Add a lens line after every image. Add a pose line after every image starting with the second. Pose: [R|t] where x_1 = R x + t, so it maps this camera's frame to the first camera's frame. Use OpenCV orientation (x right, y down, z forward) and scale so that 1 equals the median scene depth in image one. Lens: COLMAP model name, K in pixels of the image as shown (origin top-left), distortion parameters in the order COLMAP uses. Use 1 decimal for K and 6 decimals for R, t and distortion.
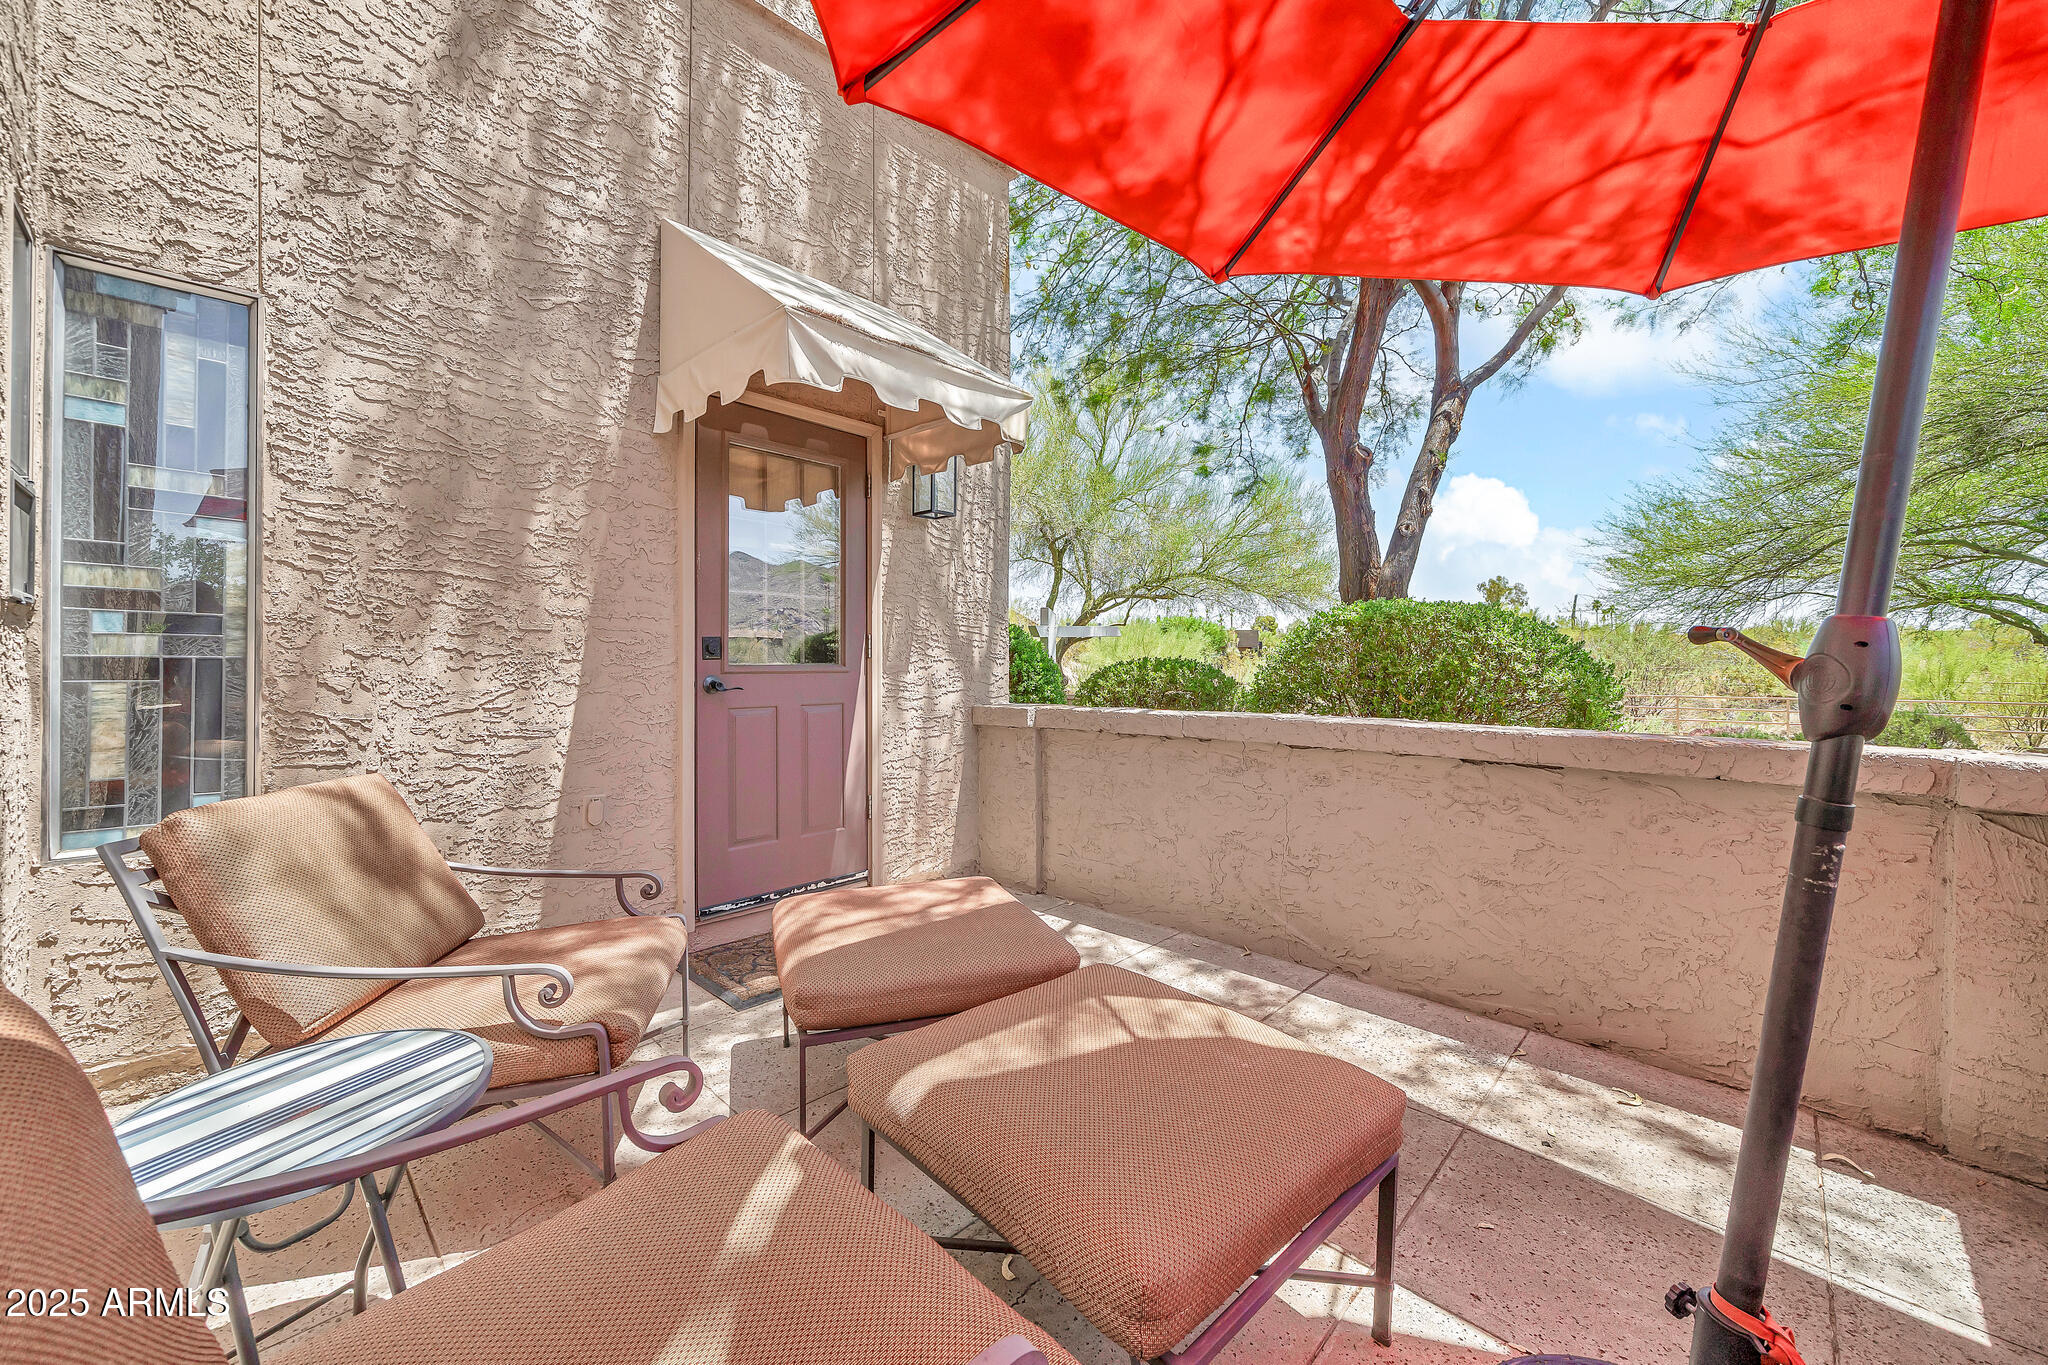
lens RADIAL K [[771.2, 0, 1021.1], [0, 771.2, 667.6], [0, 0, 1]] dist [-0.000947, -0.000197]
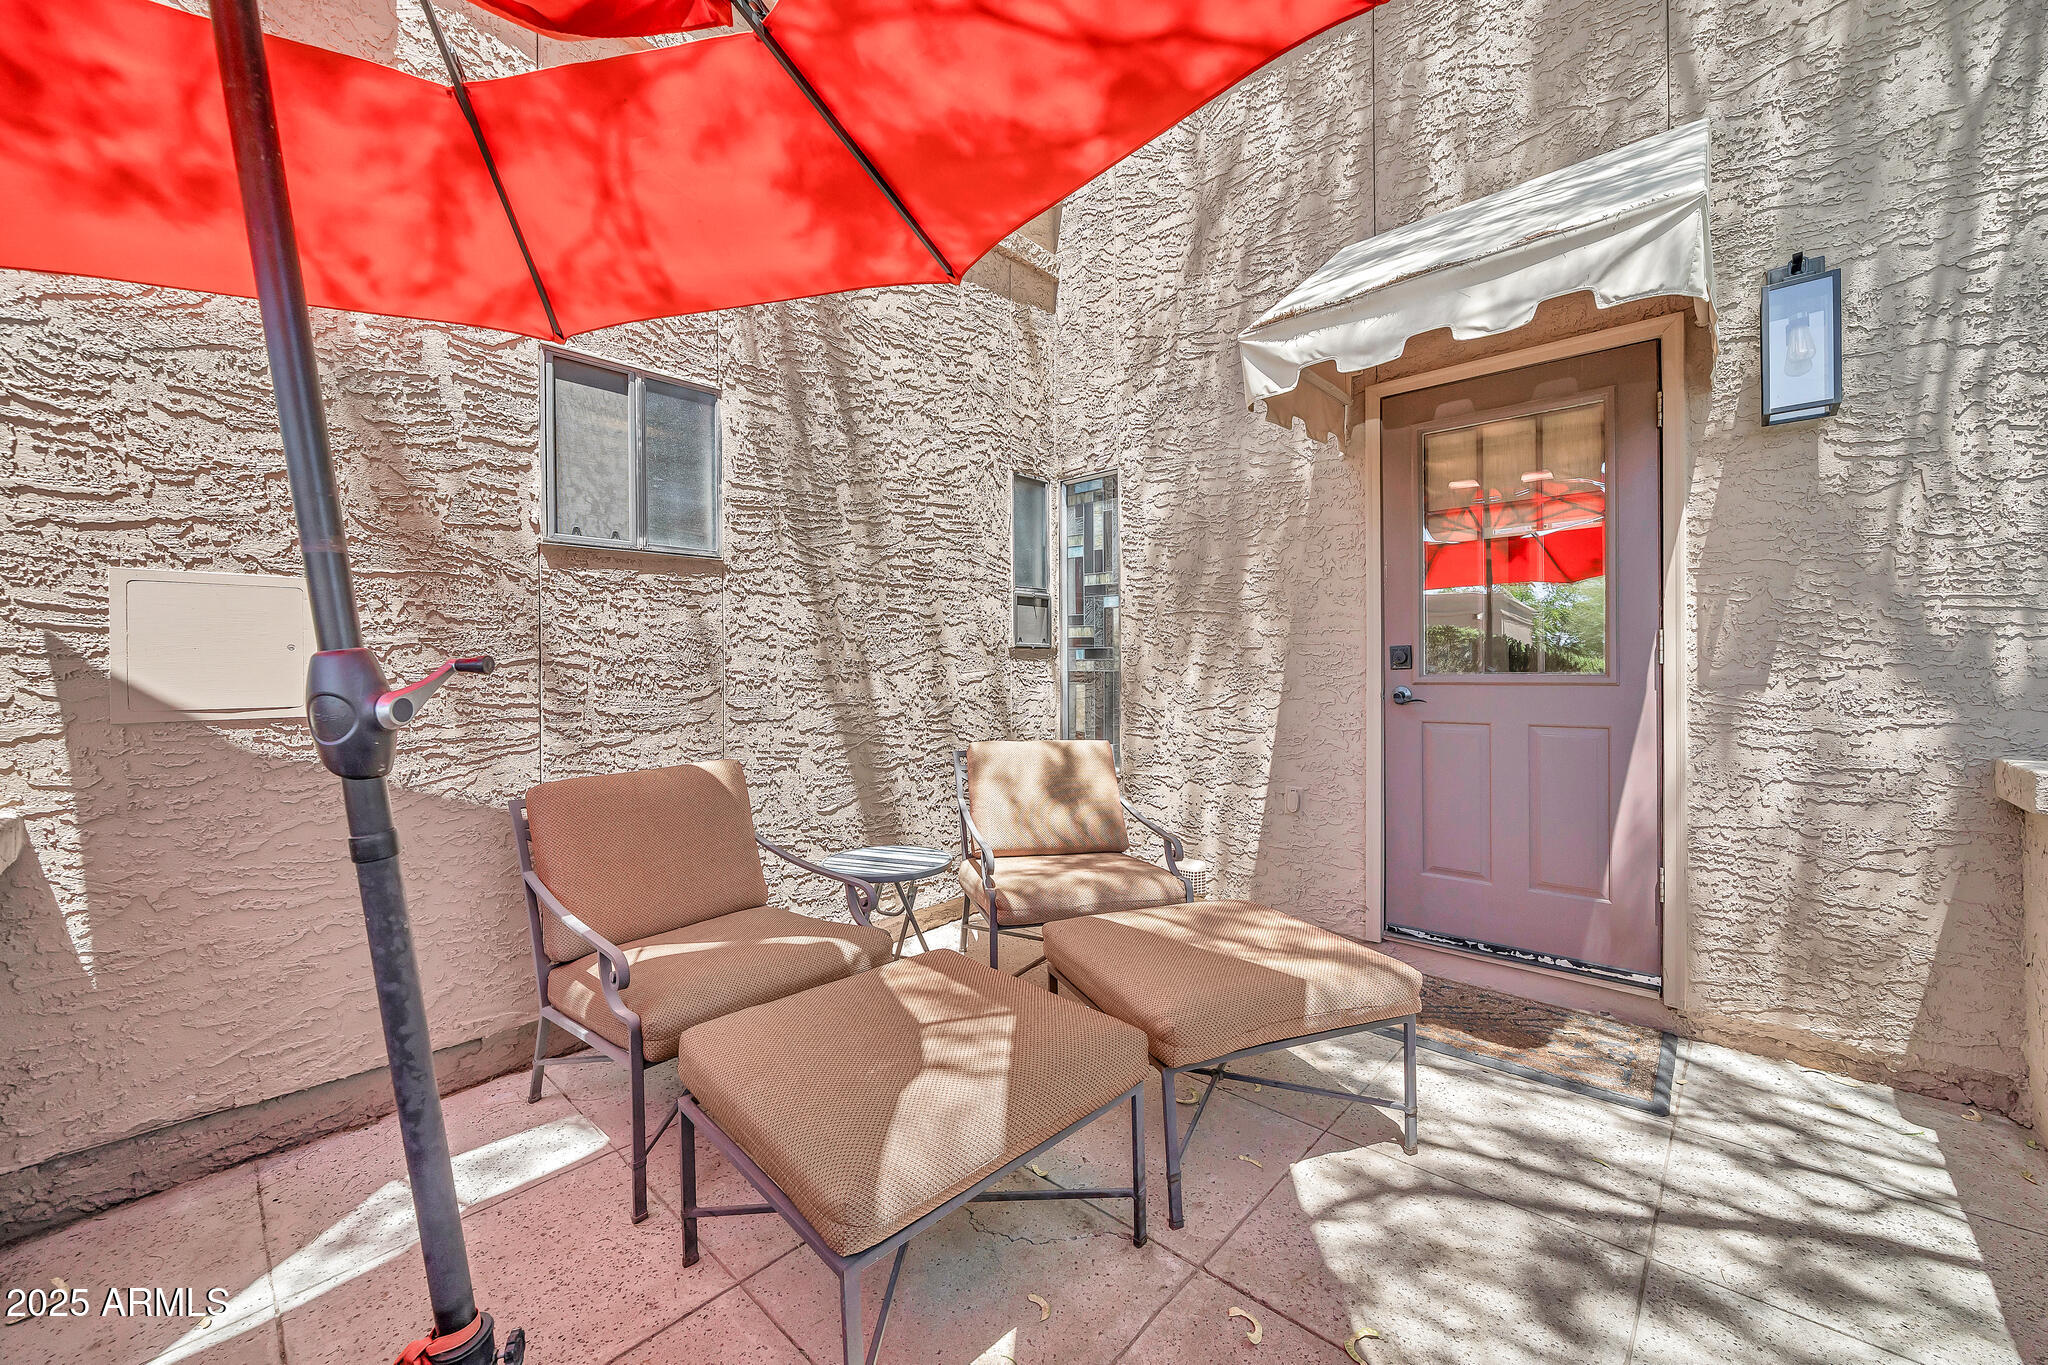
lens RADIAL K [[801.3, 0, 1024.0], [0, 801.3, 682.5], [0, 0, 1]] dist [-0.001154, -0.000155]
pose [[0.018344, 0.014982, -0.999719, 0.738930], [0.002151, 0.999885, 0.015024, -0.012952], [0.999829, -0.002426, 0.018309, 0.645282]]
